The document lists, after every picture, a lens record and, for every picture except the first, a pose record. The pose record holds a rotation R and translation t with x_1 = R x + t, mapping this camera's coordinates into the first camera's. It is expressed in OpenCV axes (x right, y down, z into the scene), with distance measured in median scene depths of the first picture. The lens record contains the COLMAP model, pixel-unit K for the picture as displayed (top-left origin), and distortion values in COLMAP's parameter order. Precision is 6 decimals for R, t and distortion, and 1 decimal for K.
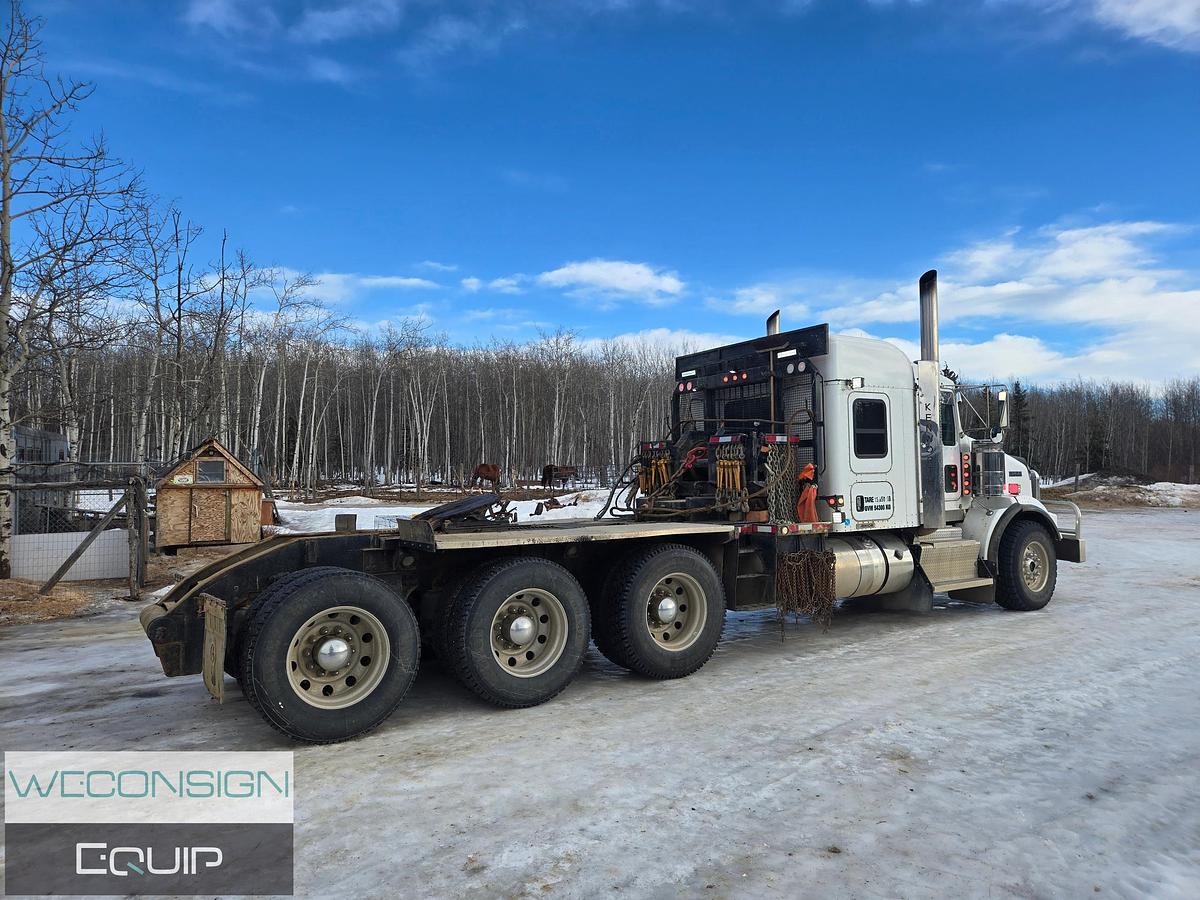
lens RADIAL K [[805.6, 0, 591.5], [0, 805.6, 464.0], [0, 0, 1]] dist [0.040896, -0.017959]
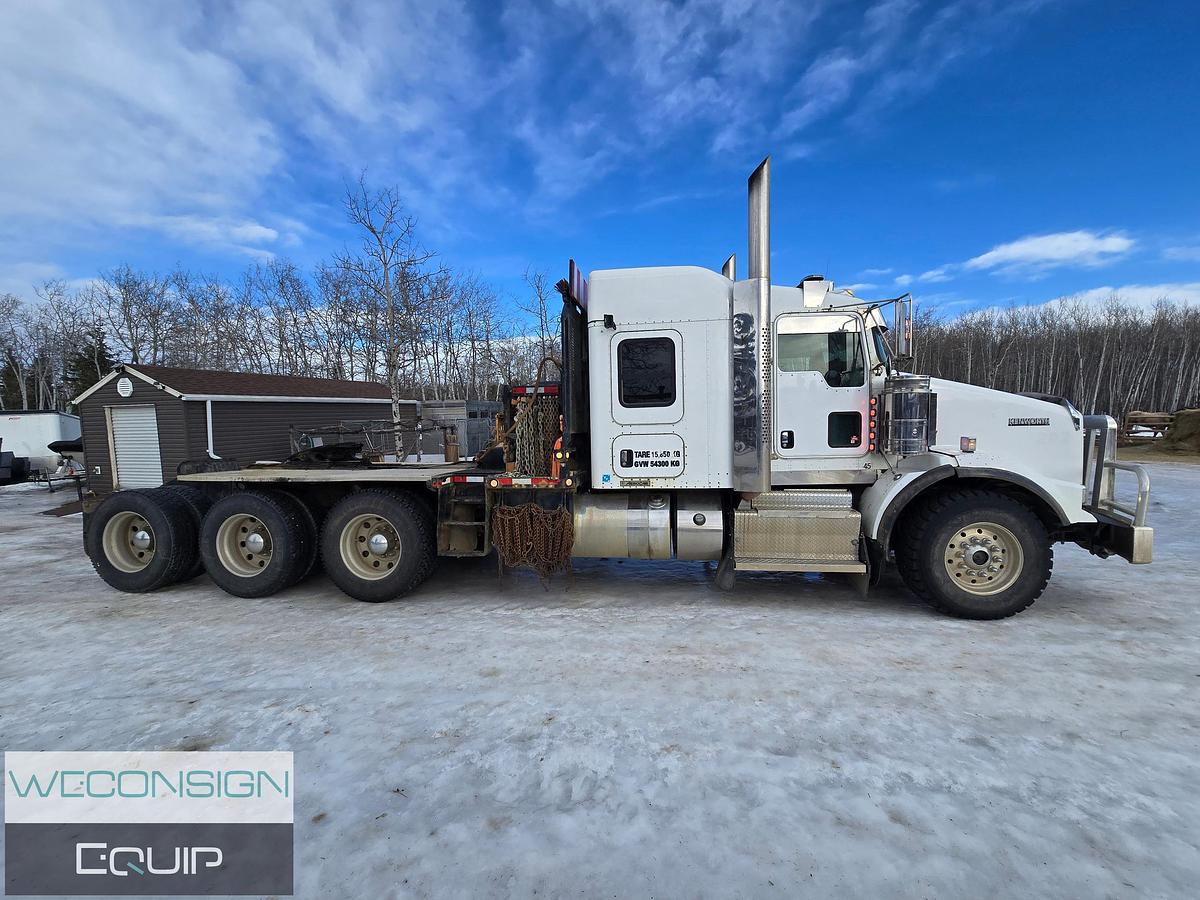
lens RADIAL K [[489.4, 0, 592.4], [0, 489.4, 478.7], [0, 0, 1]] dist [0.004171, 0.000164]
pose [[0.760805, 0.066846, -0.645528, 0.643860], [0.015643, 0.992503, 0.121214, 0.004847], [0.648792, -0.102318, 0.754056, 0.557361]]
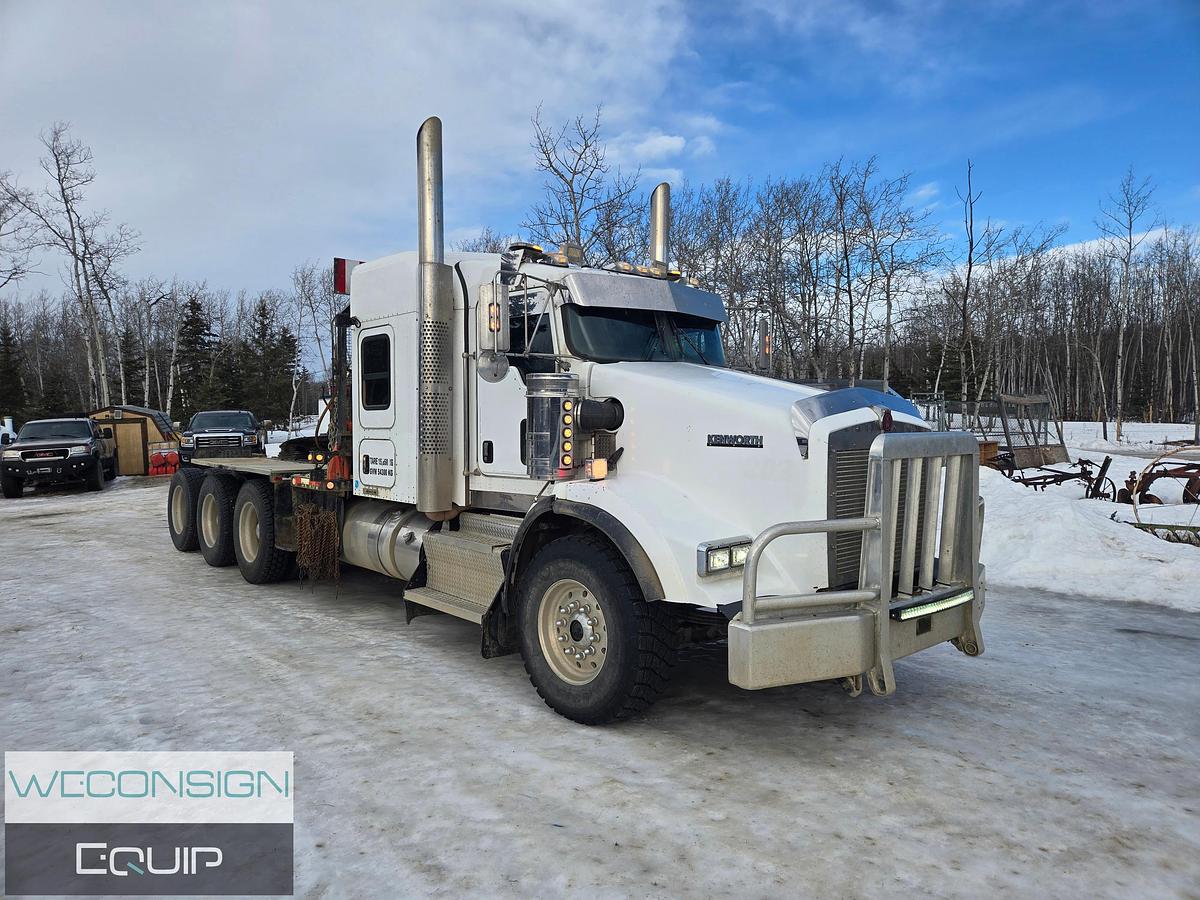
lens RADIAL K [[850.1, 0, 598.7], [0, 850.1, 463.1], [0, 0, 1]] dist [0.091831, -0.049543]
pose [[0.138089, 0.066350, -0.988195, 1.209040], [0.009934, 0.997611, 0.068370, -0.009675], [0.990370, -0.019258, 0.137100, 1.098786]]
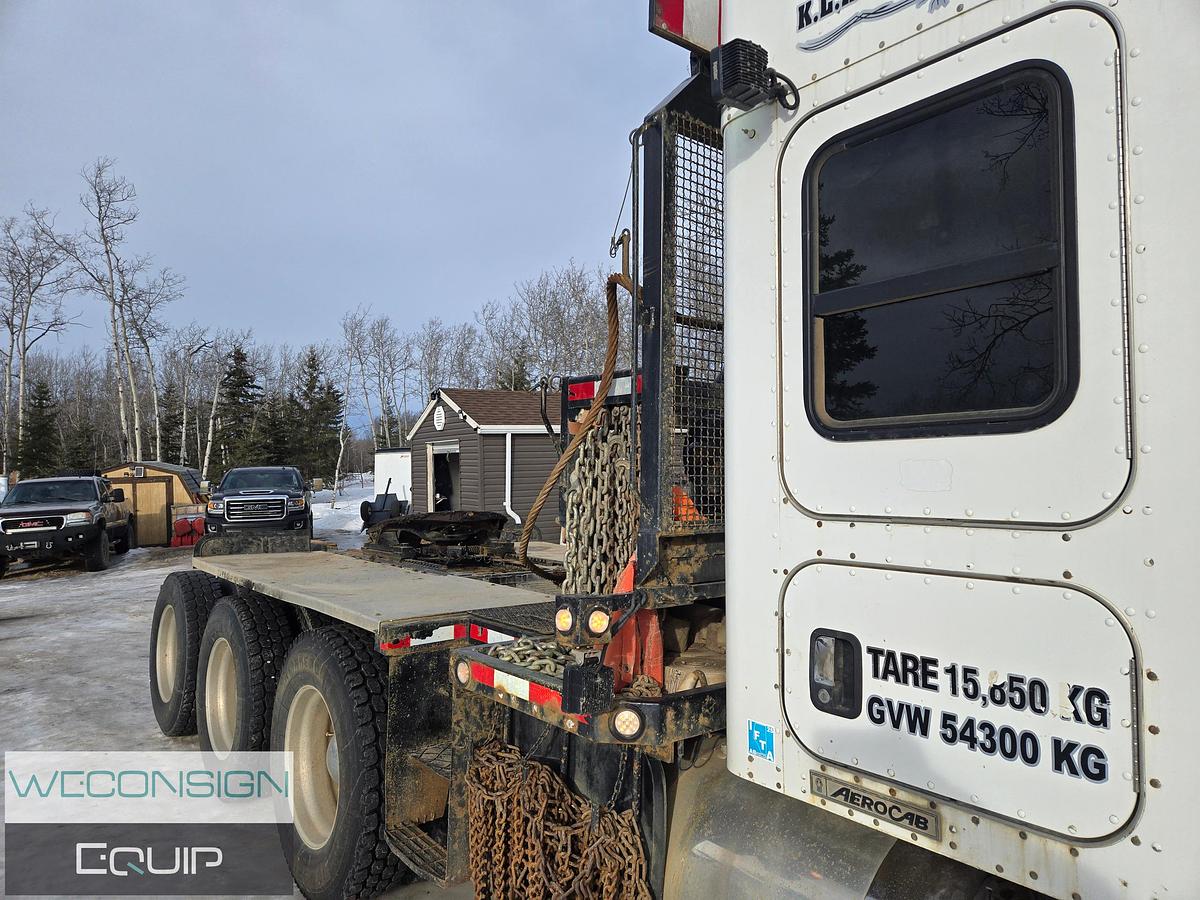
lens RADIAL K [[794.0, 0, 608.5], [0, 794.0, 454.7], [0, 0, 1]] dist [0.076220, -0.066357]
pose [[0.132395, -0.011582, -0.991129, 0.508312], [0.008781, 0.999906, -0.010512, -0.001702], [0.991158, -0.007312, 0.132484, 0.907503]]
